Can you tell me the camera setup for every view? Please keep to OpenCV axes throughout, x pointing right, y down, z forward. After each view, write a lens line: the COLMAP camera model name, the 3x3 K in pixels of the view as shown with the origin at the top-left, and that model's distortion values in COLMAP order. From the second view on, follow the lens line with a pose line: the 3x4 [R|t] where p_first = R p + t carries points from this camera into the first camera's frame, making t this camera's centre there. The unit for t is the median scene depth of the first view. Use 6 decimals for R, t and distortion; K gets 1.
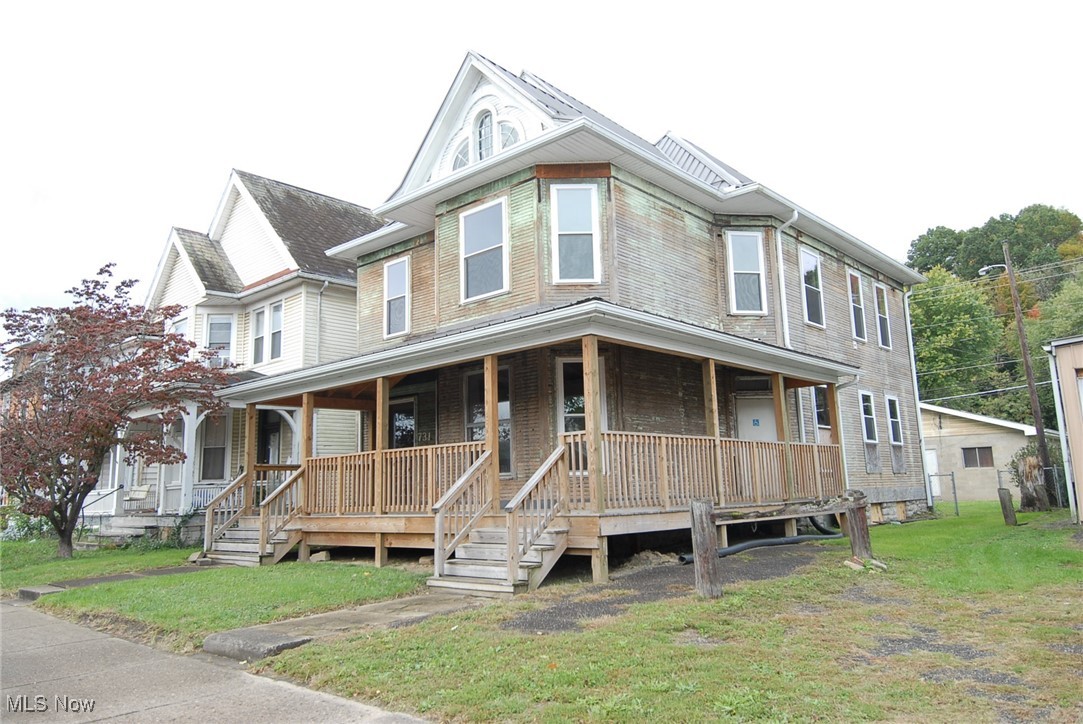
lens RADIAL K [[766.5, 0, 541.5], [0, 766.5, 362.0], [0, 0, 1]] dist [0.000497, -0.000018]
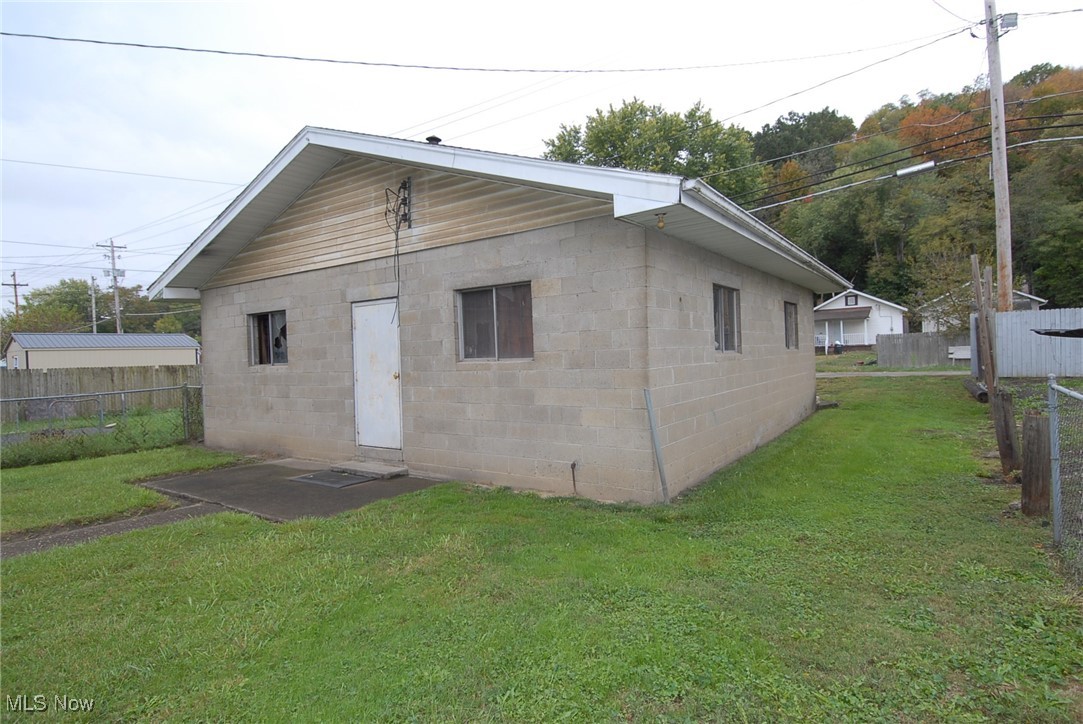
lens RADIAL K [[565.6, 0, 541.5], [0, 565.6, 362.0], [0, 0, 1]] dist [-0.000227, -0.000008]
pose [[0.990885, -0.004274, 0.134643, 0.552274], [-0.019727, 0.984119, 0.176412, 0.100964], [-0.133258, -0.177460, 0.975064, 0.787347]]
